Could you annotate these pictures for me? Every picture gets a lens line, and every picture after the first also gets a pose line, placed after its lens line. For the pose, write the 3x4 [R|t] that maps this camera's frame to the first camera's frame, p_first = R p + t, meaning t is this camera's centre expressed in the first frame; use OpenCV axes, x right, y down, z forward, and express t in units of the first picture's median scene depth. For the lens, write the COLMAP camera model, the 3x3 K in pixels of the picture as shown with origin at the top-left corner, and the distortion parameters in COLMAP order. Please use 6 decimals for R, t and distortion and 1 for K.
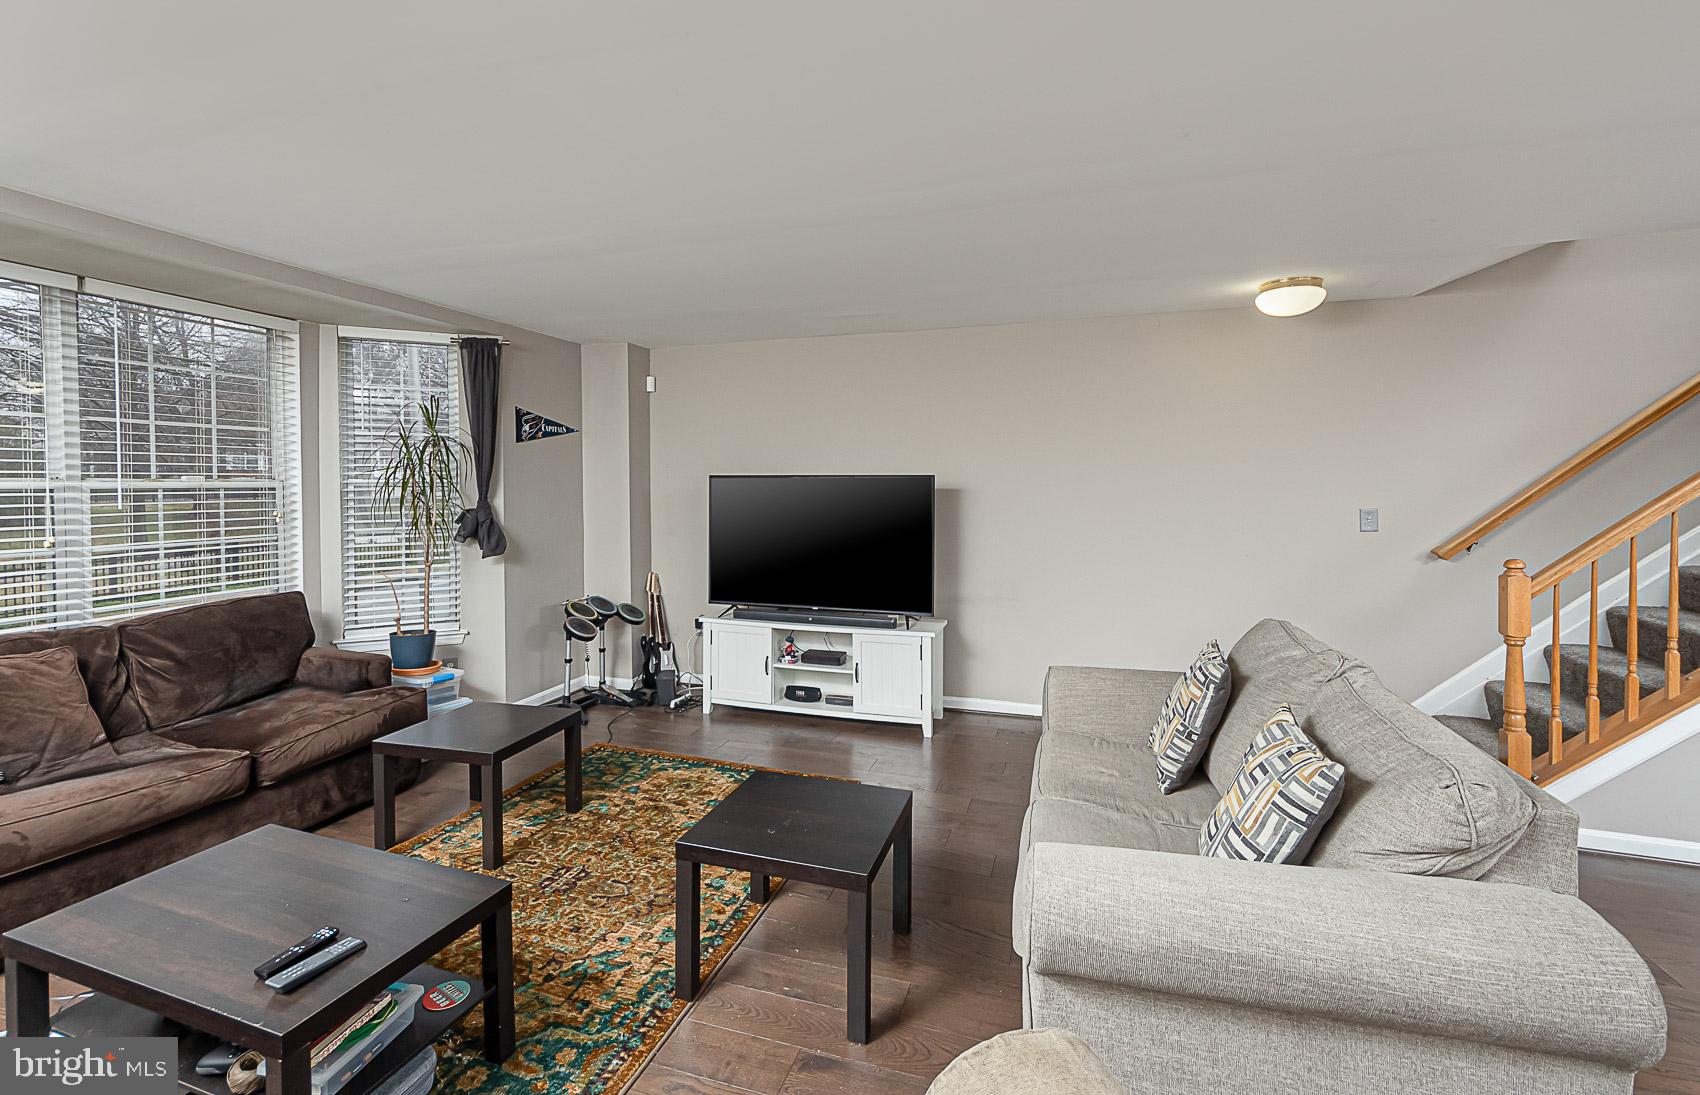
lens RADIAL K [[712.9, 0, 845.0], [0, 712.9, 505.9], [0, 0, 1]] dist [0.000249, 0.000280]
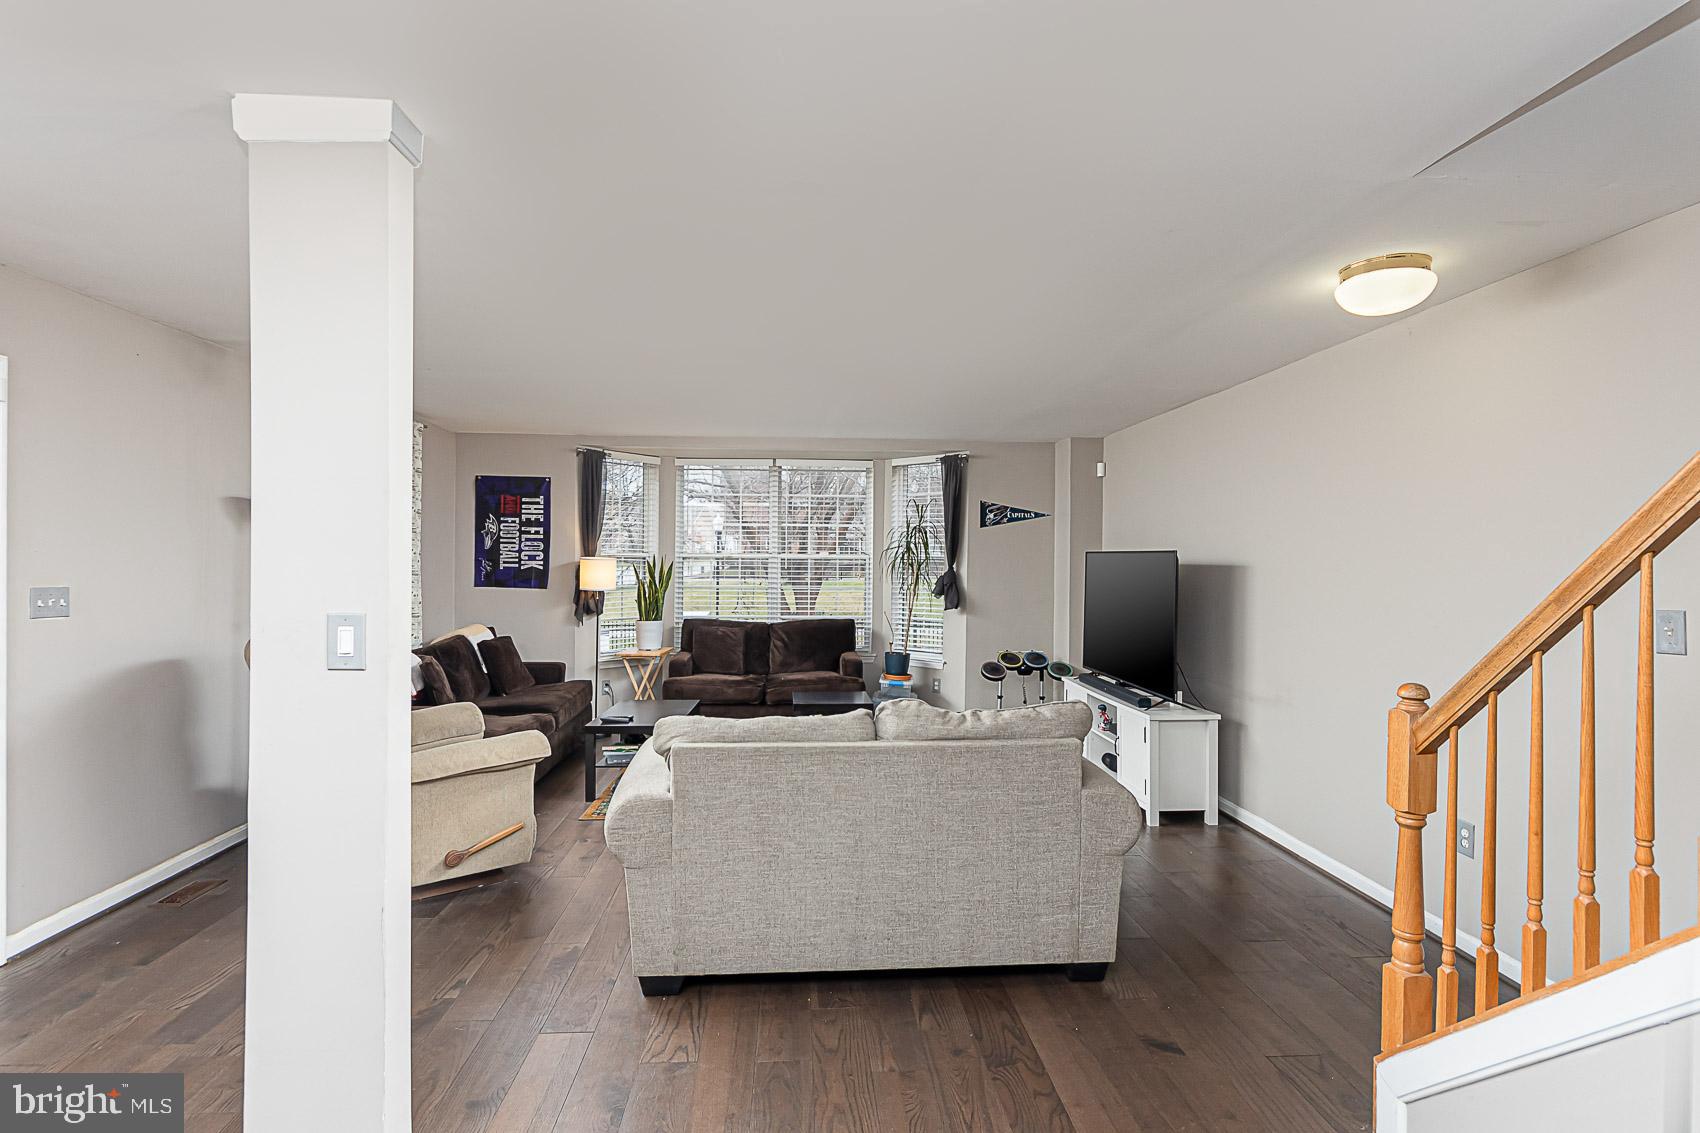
lens RADIAL K [[842.9, 0, 850.0], [0, 842.9, 566.5], [0, 0, 1]] dist [0.000261, -0.000027]
pose [[0.390914, 0.012178, -0.920347, 0.928237], [-0.040013, 0.999192, -0.003774, 0.000404], [0.919557, 0.038301, 0.391085, 0.160359]]
